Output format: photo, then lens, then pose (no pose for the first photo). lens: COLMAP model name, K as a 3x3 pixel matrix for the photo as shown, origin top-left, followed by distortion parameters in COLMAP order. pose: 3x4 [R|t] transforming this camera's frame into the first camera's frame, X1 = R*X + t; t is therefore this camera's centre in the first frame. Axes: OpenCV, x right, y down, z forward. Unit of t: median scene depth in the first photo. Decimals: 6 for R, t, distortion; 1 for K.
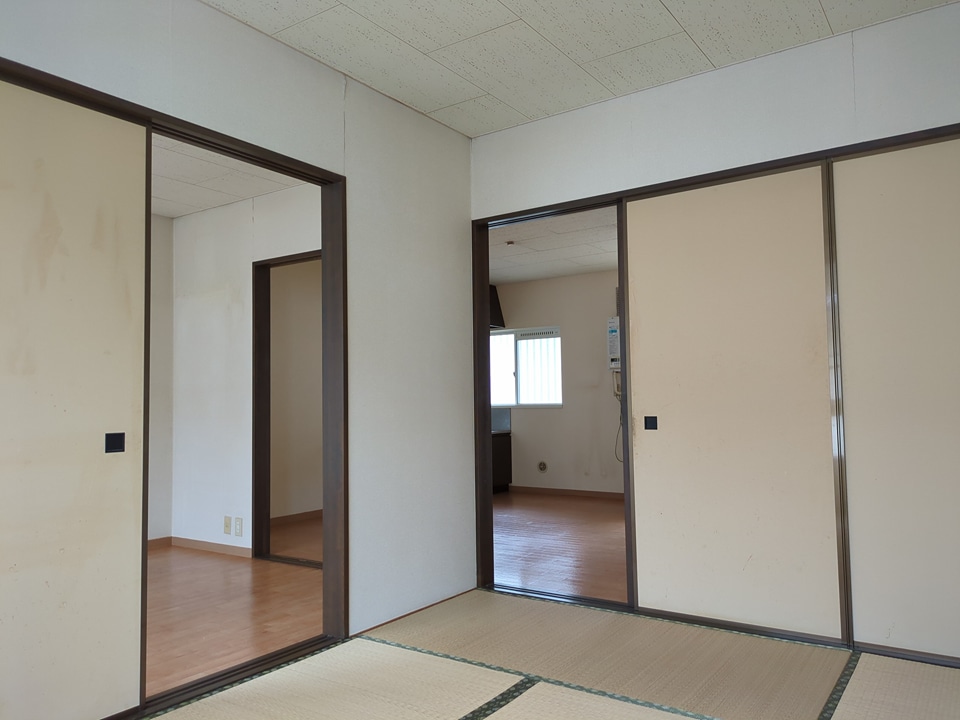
lens RADIAL K [[725.8, 0, 480.0], [0, 725.8, 360.0], [0, 0, 1]] dist [0.053681, -0.030246]
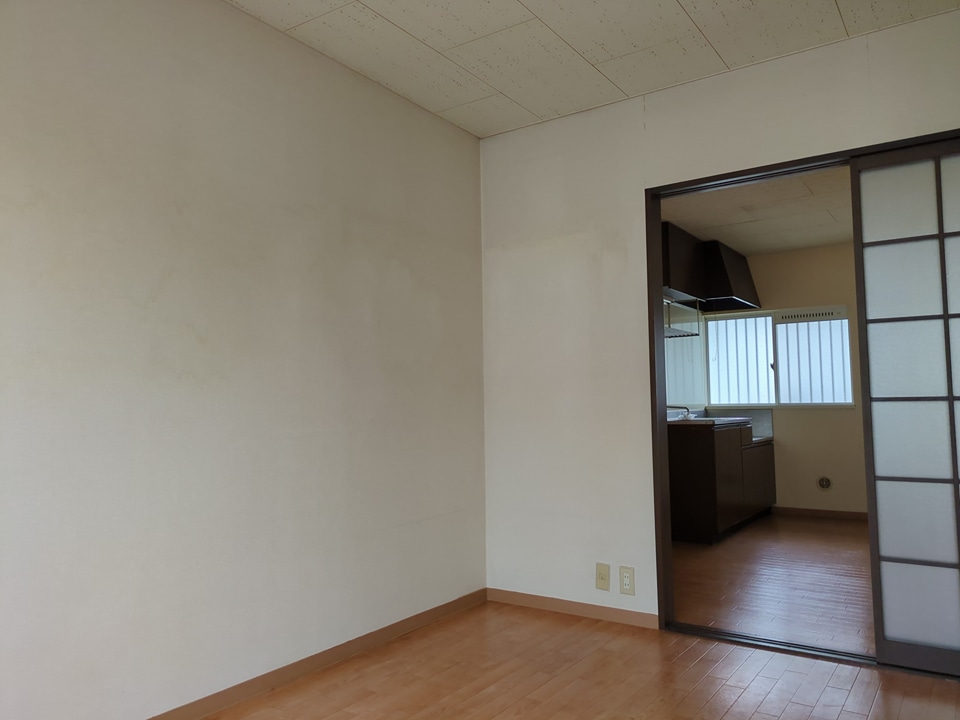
lens RADIAL K [[725.8, 0, 480.0], [0, 725.8, 360.0], [0, 0, 1]] dist [0.053681, -0.030246]
pose [[0.999985, 0.000592, 0.005507, -0.293591], [-0.000556, 0.999979, -0.006414, 0.018400], [-0.005511, 0.006411, 0.999964, 0.204449]]
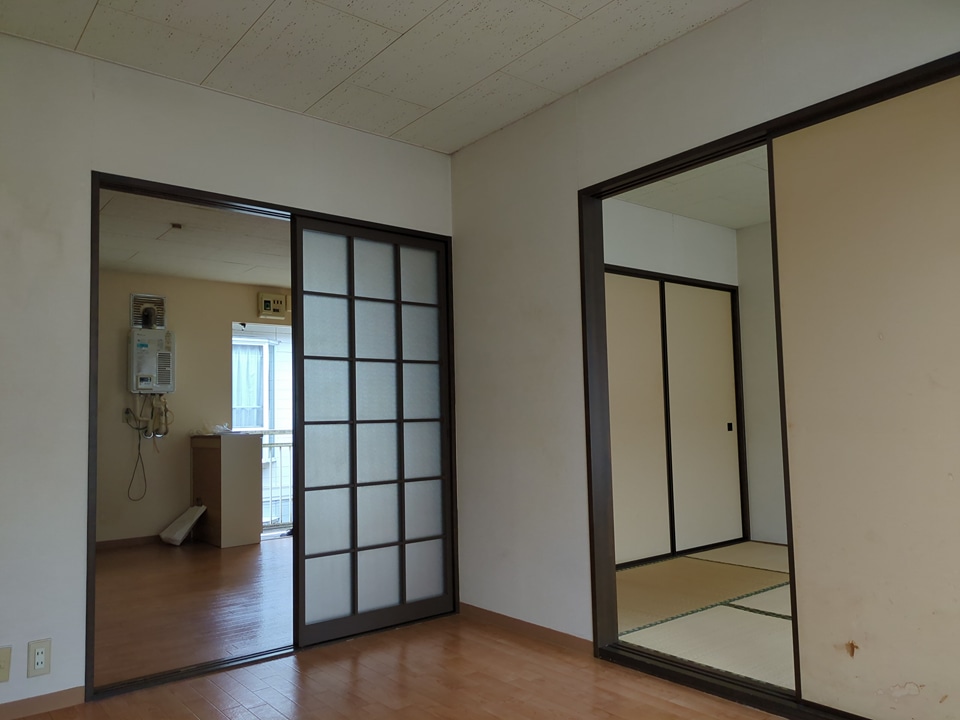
lens RADIAL K [[727.5, 0, 476.4], [0, 727.5, 380.6], [0, 0, 1]] dist [0.030125, -0.003930]
pose [[0.278724, 0.060439, 0.958467, -0.476396], [-0.035903, 0.997976, -0.052489, 0.029225], [-0.959700, -0.019782, 0.280330, 0.348033]]
